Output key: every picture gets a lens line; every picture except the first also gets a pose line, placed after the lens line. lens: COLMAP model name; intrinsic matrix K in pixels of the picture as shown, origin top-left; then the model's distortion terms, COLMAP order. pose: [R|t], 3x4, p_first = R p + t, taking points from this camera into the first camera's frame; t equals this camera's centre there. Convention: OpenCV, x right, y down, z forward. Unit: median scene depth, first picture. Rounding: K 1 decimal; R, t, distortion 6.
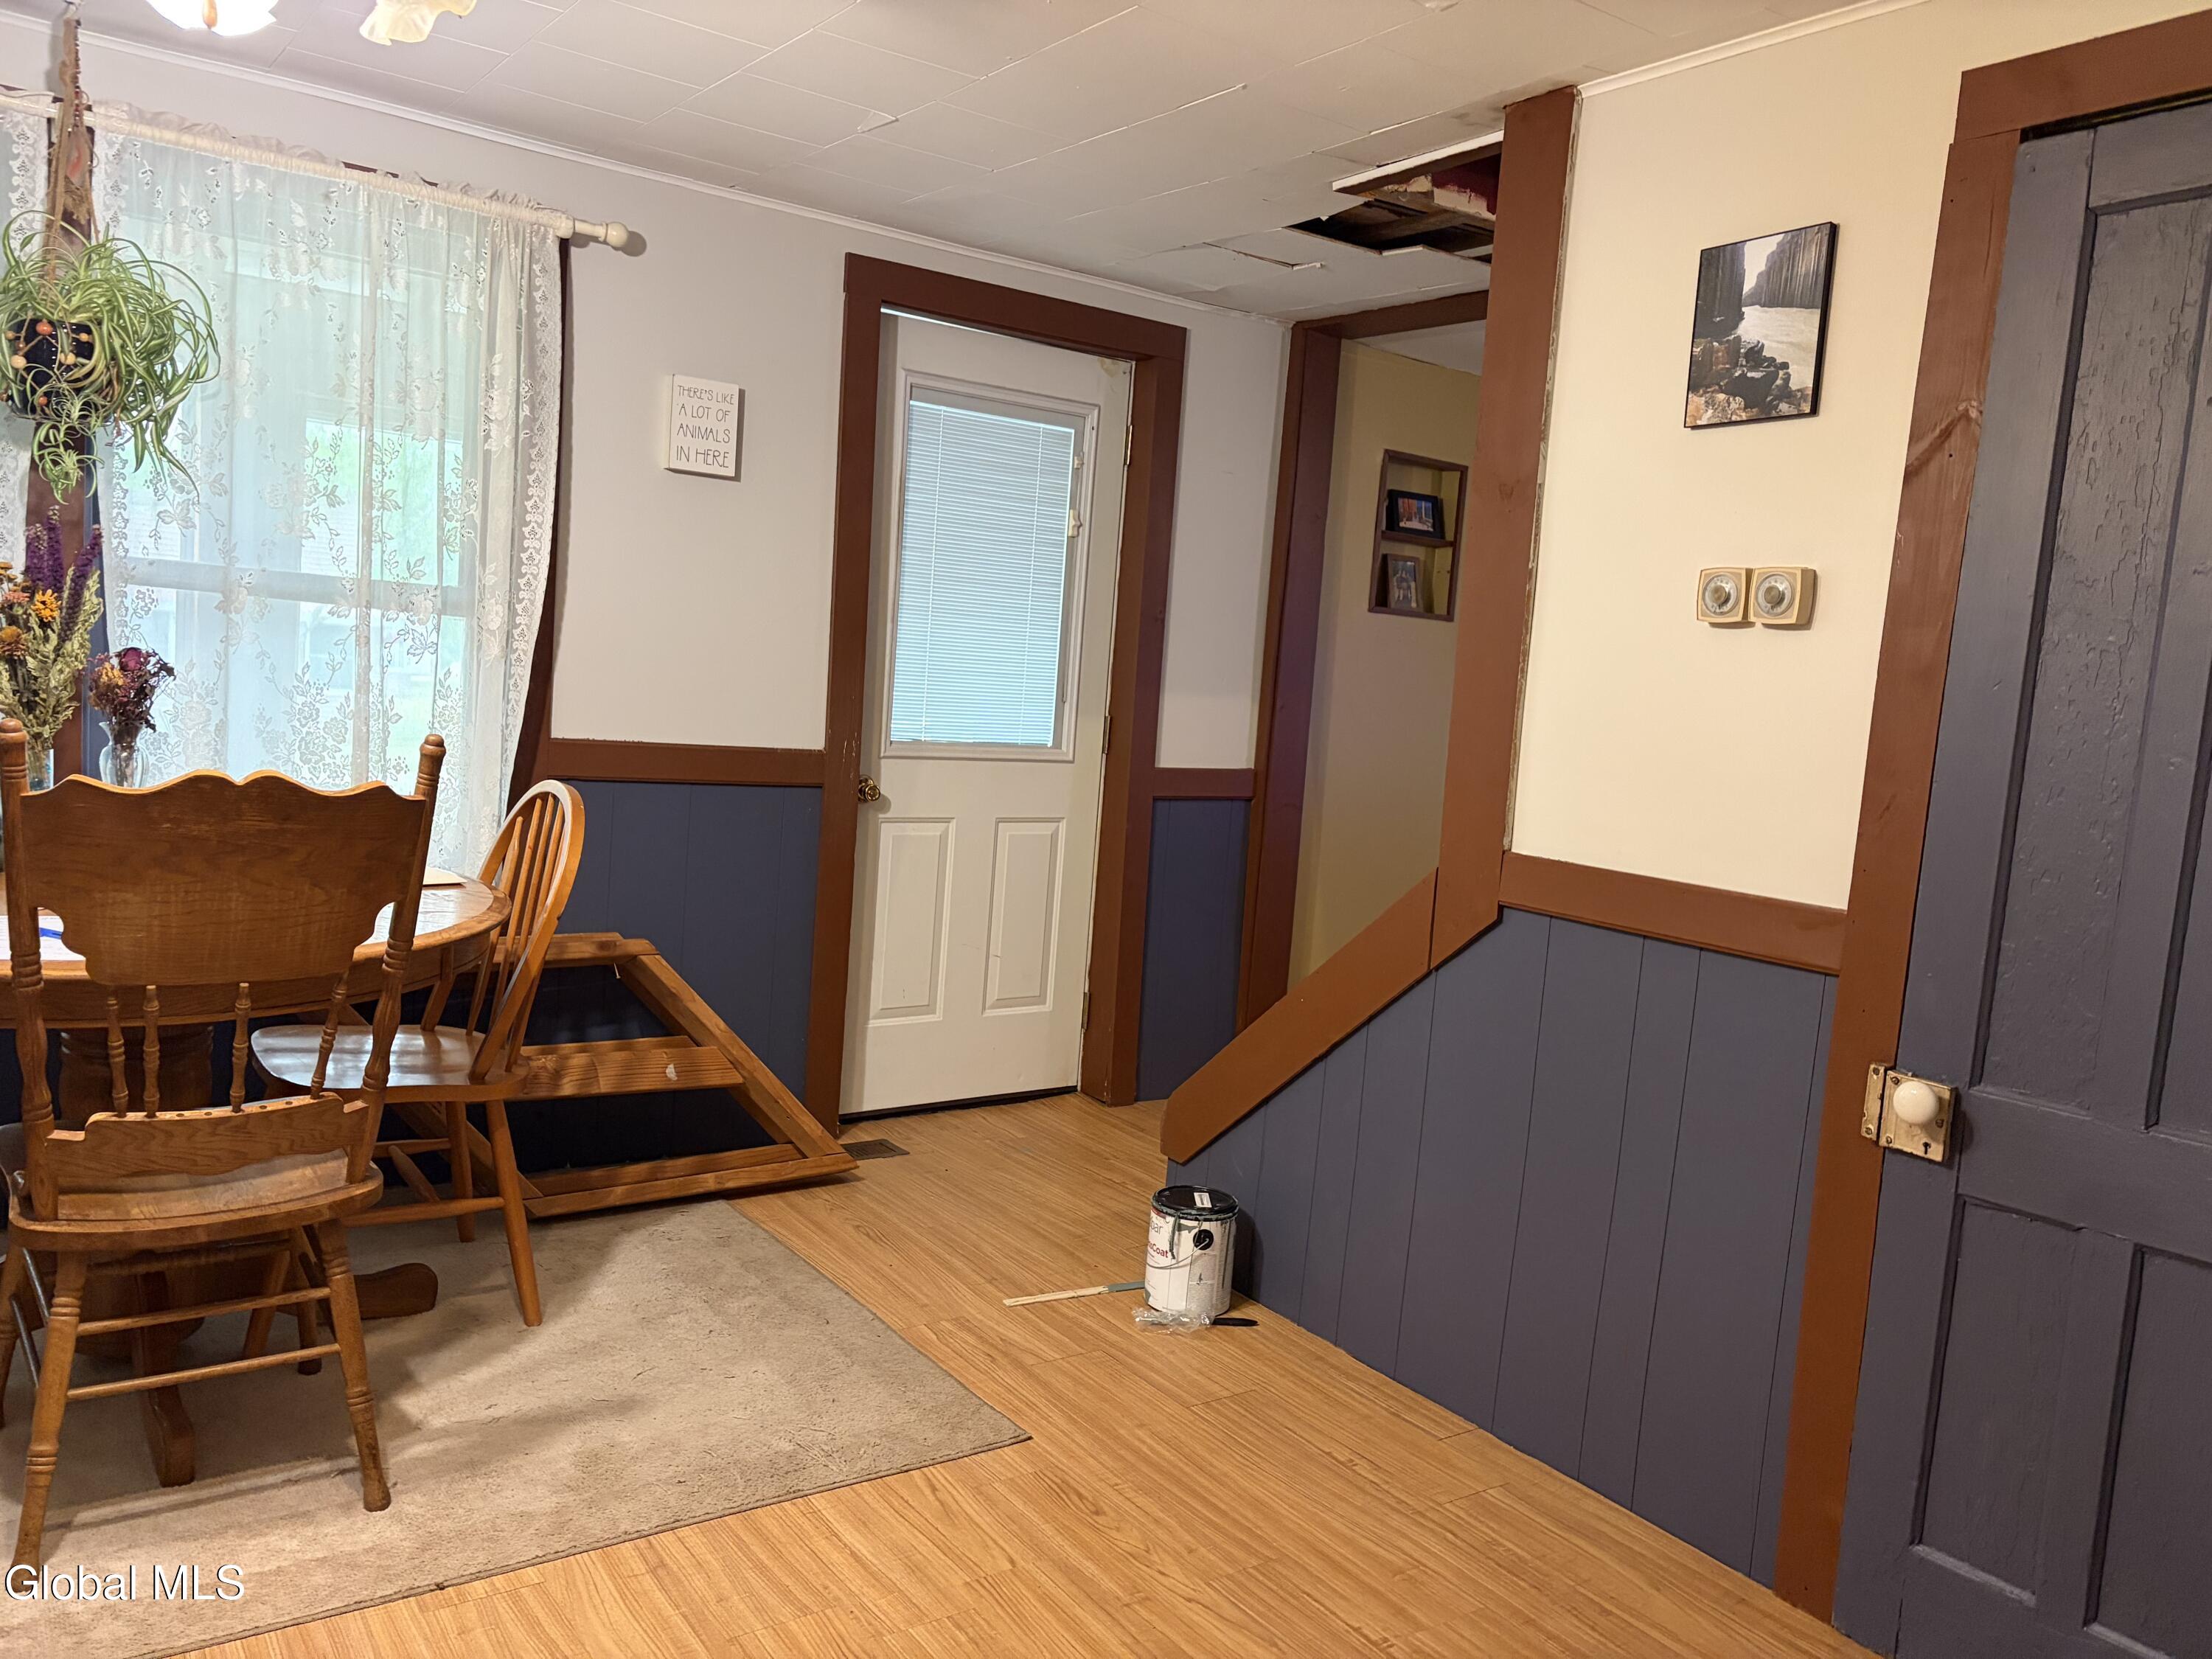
lens RADIAL K [[1627.3, 0, 1103.7], [0, 1627.3, 819.2], [0, 0, 1]] dist [0.035877, 0.000609]
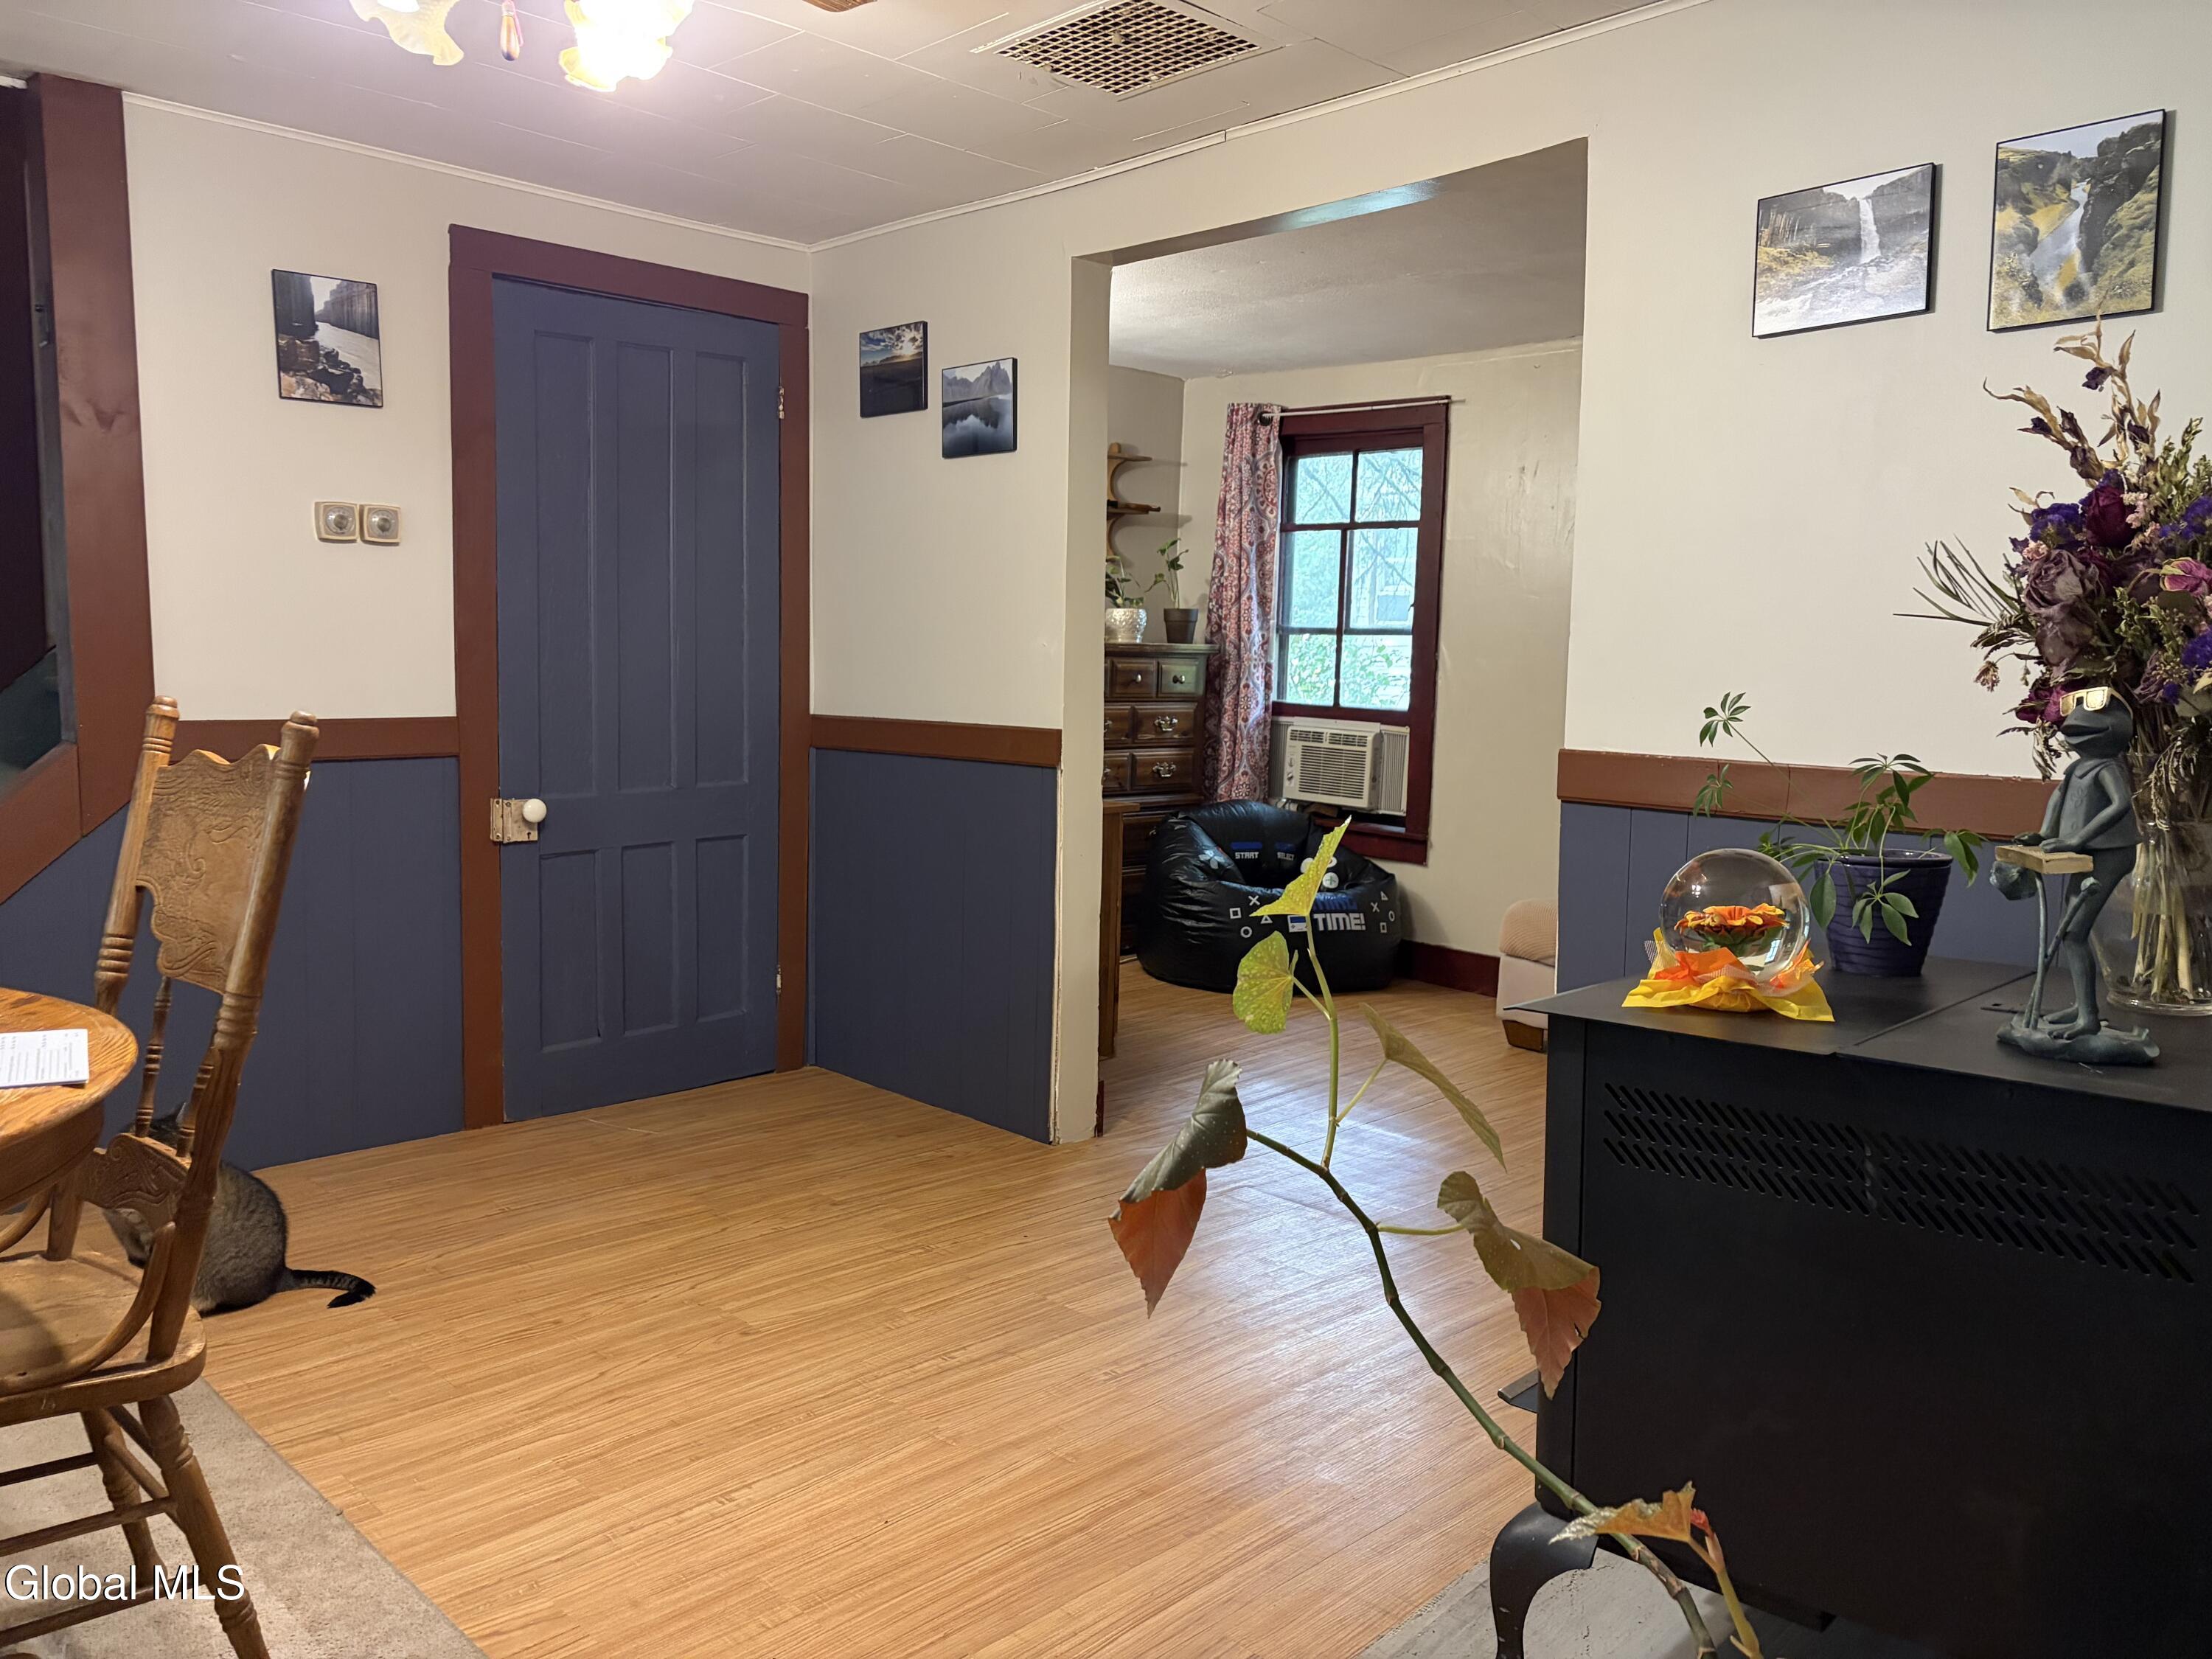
lens RADIAL K [[1678.2, 0, 1098.9], [0, 1678.2, 838.4], [0, 0, 1]] dist [0.022971, -0.029314]
pose [[-0.154761, -0.183253, 0.970808, -1.281969], [0.070741, 0.978069, 0.195901, -0.107426], [-0.985416, 0.098994, -0.138403, 0.573271]]
